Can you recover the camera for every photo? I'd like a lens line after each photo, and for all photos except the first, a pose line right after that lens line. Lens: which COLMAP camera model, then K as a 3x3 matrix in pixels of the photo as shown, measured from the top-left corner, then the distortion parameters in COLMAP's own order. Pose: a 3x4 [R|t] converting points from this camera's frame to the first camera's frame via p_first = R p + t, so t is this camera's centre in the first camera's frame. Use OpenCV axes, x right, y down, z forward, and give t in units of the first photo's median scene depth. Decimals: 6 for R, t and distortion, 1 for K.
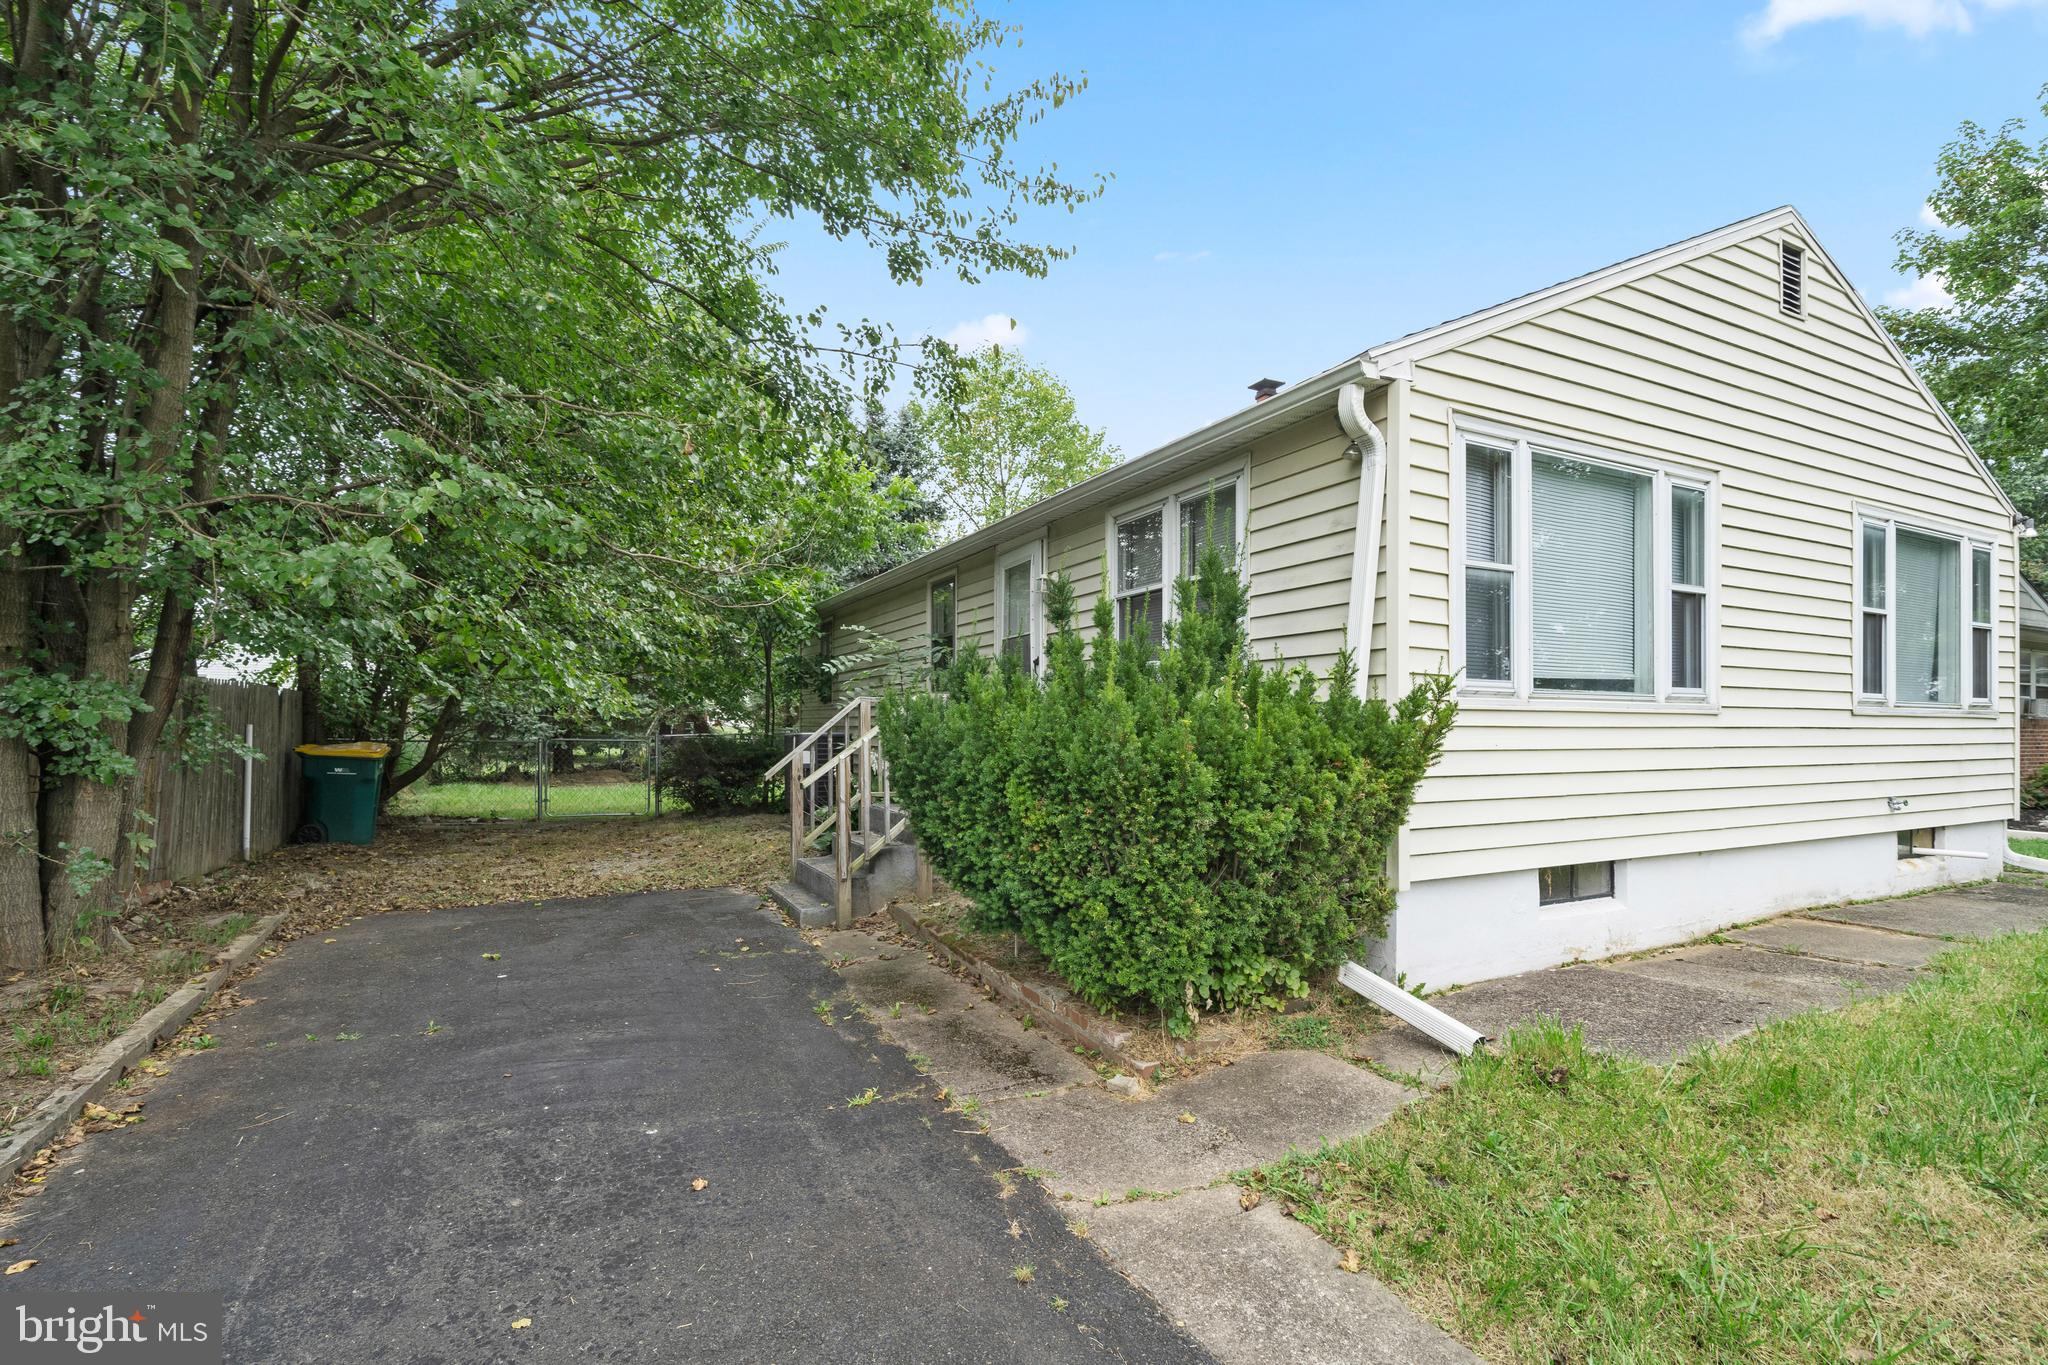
lens RADIAL K [[915.1, 0, 1029.1], [0, 915.1, 747.7], [0, 0, 1]] dist [-0.001231, -0.000385]
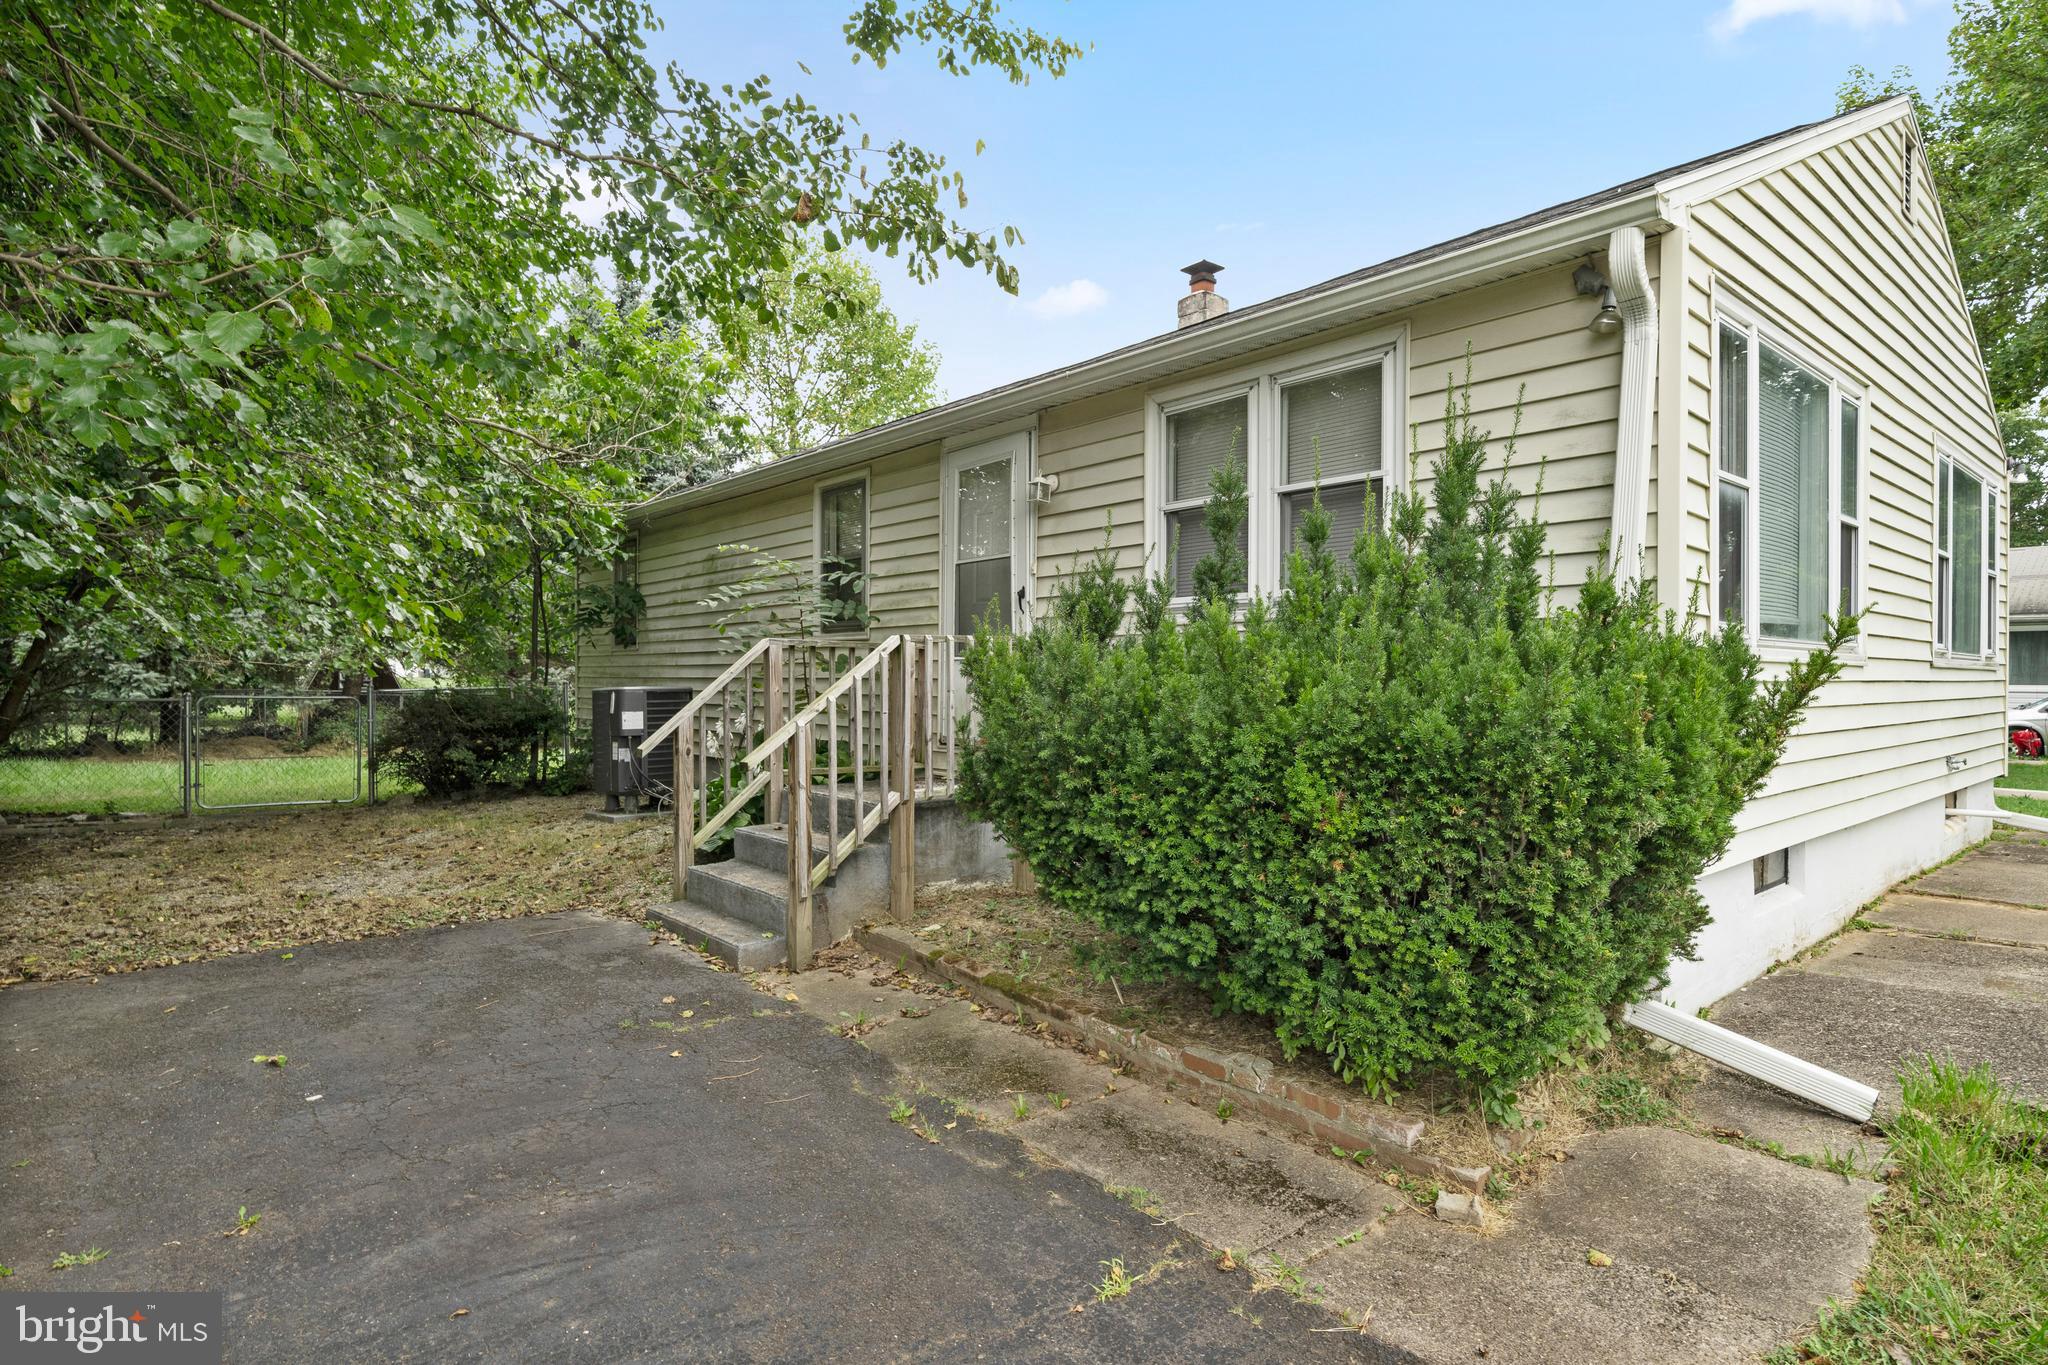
lens RADIAL K [[1055.3, 0, 1014.3], [0, 1055.3, 706.5], [0, 0, 1]] dist [0.000965, -0.000011]
pose [[0.973999, -0.005860, 0.226477, -0.263024], [0.004748, 0.999974, 0.005452, -0.007873], [-0.226503, -0.004235, 0.974001, 0.205108]]
